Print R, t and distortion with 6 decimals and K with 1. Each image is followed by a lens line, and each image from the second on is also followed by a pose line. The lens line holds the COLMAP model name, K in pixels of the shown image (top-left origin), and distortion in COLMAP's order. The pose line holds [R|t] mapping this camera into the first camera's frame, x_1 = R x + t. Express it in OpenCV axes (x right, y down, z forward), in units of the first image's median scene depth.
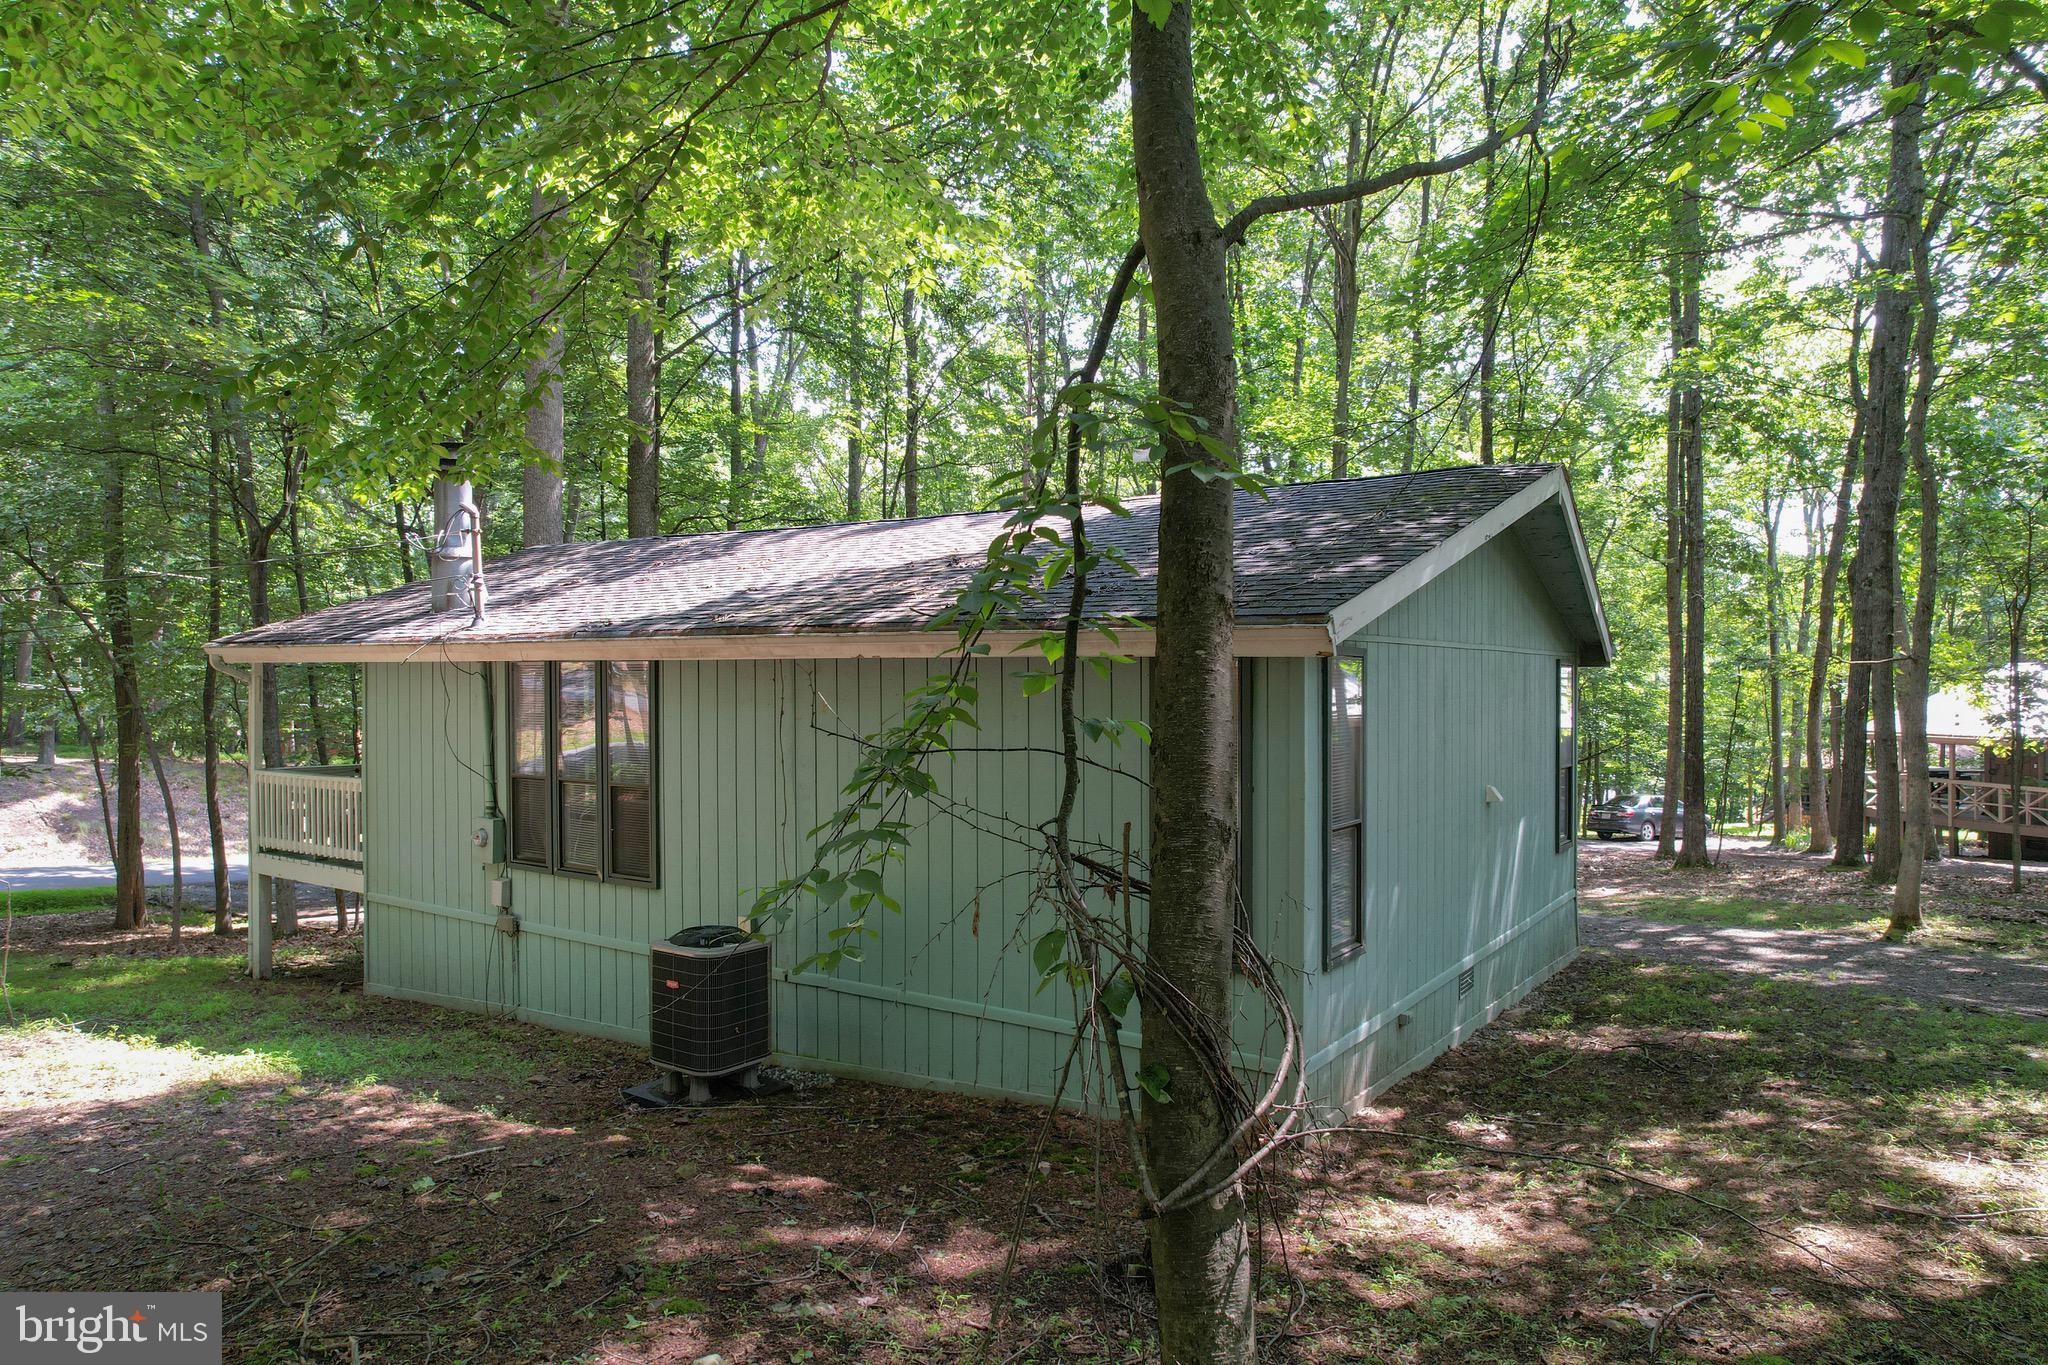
lens RADIAL K [[1305.5, 0, 1036.2], [0, 1305.5, 687.2], [0, 0, 1]] dist [-0.071756, 0.072005]
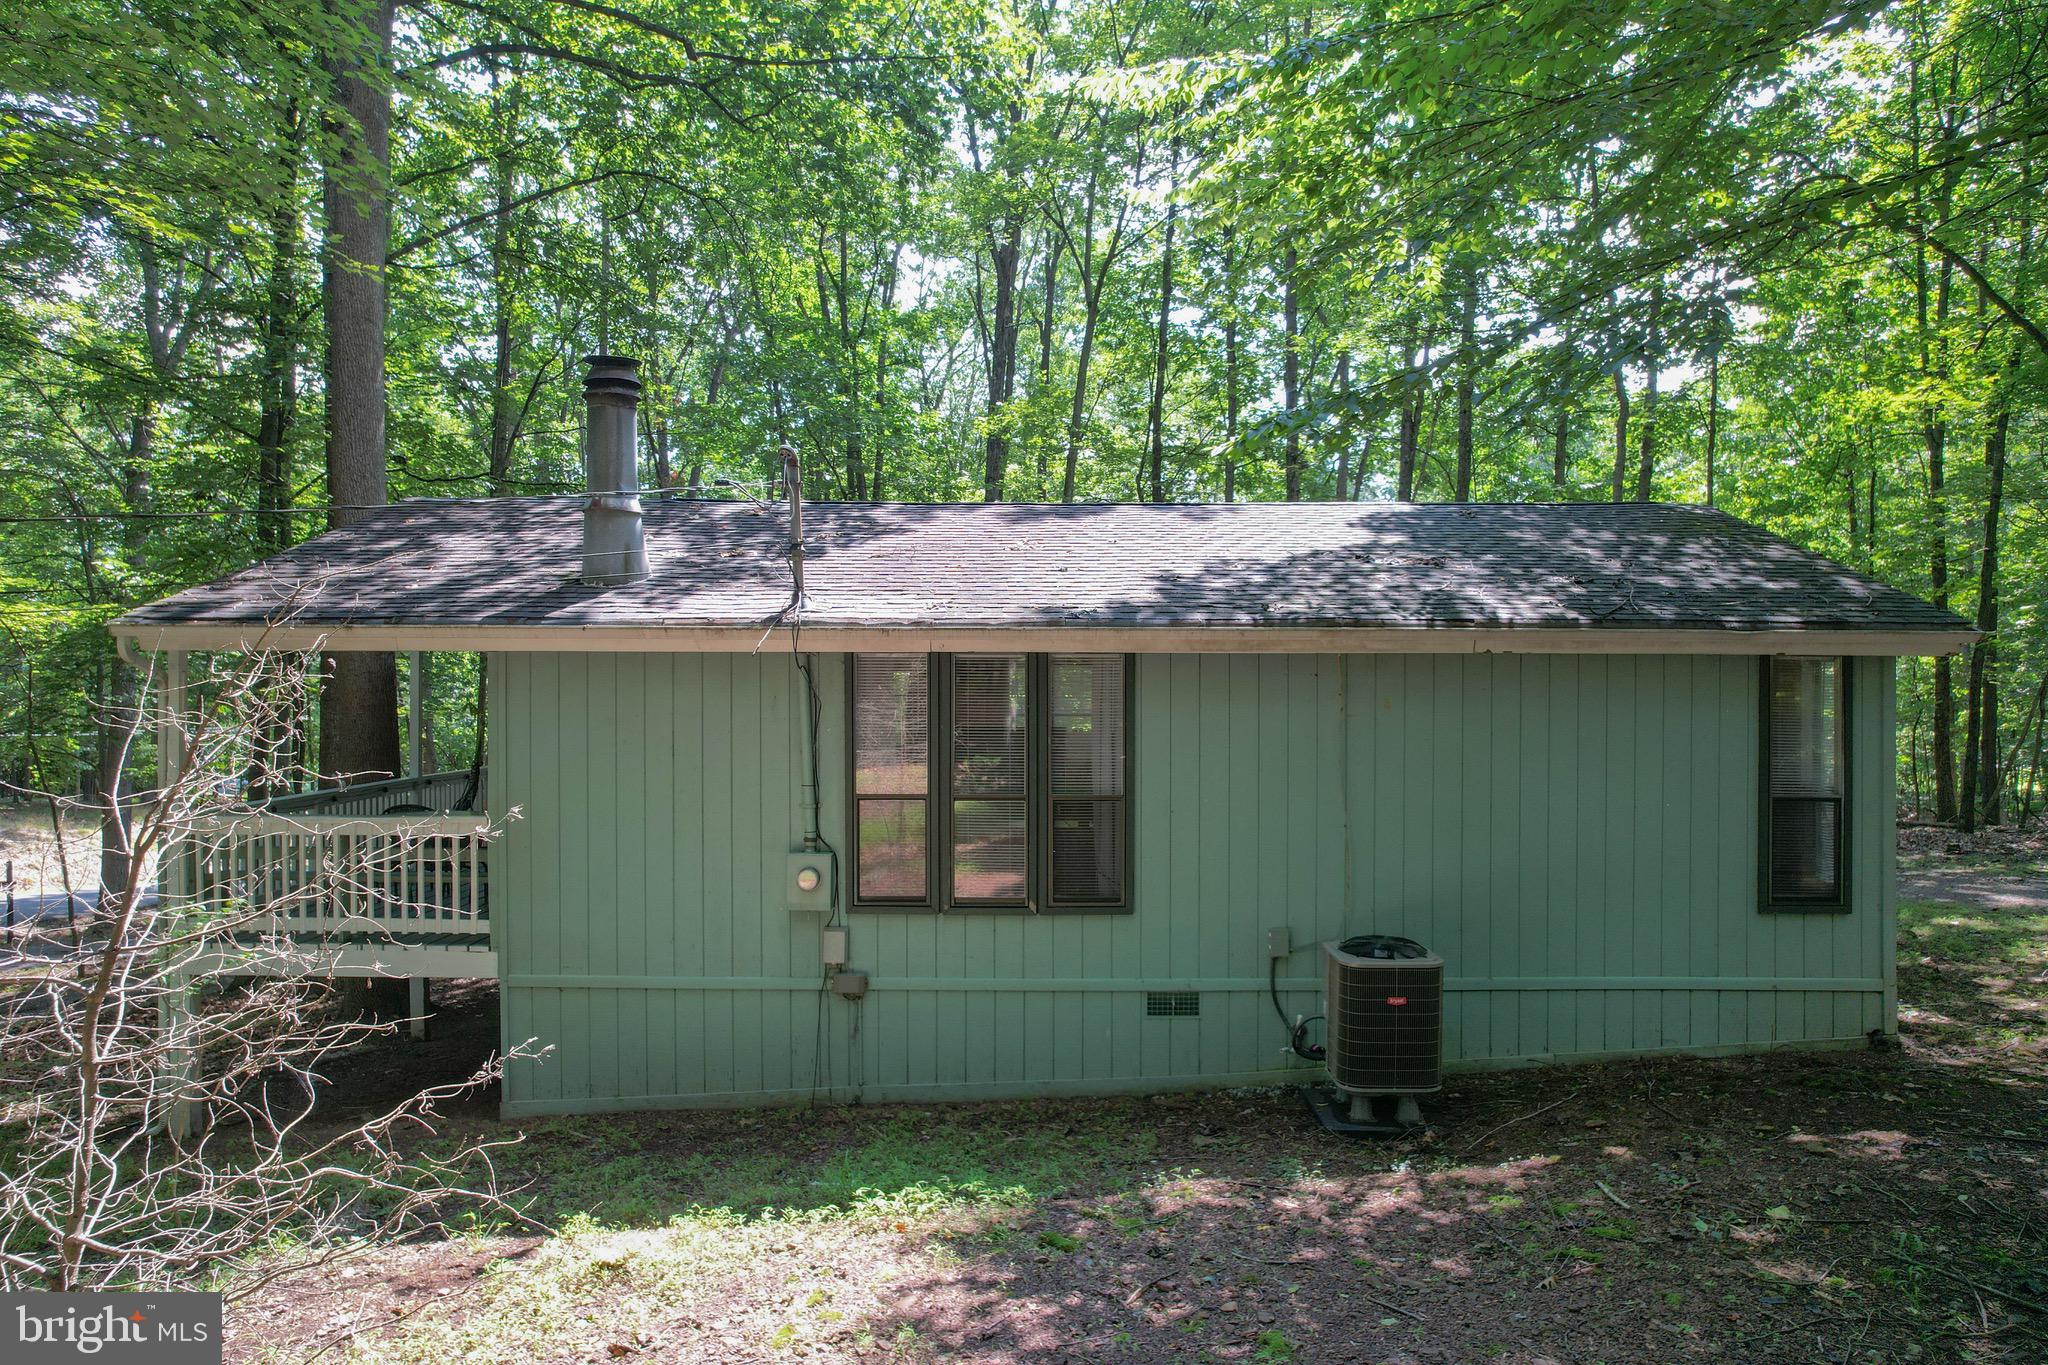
lens RADIAL K [[1305.5, 0, 1036.2], [0, 1305.5, 687.2], [0, 0, 1]] dist [-0.071756, 0.072005]
pose [[0.829364, -0.010728, 0.558606, -0.986435], [0.005457, 0.999923, 0.011101, -0.009203], [-0.558682, -0.006158, 0.829359, 0.359504]]
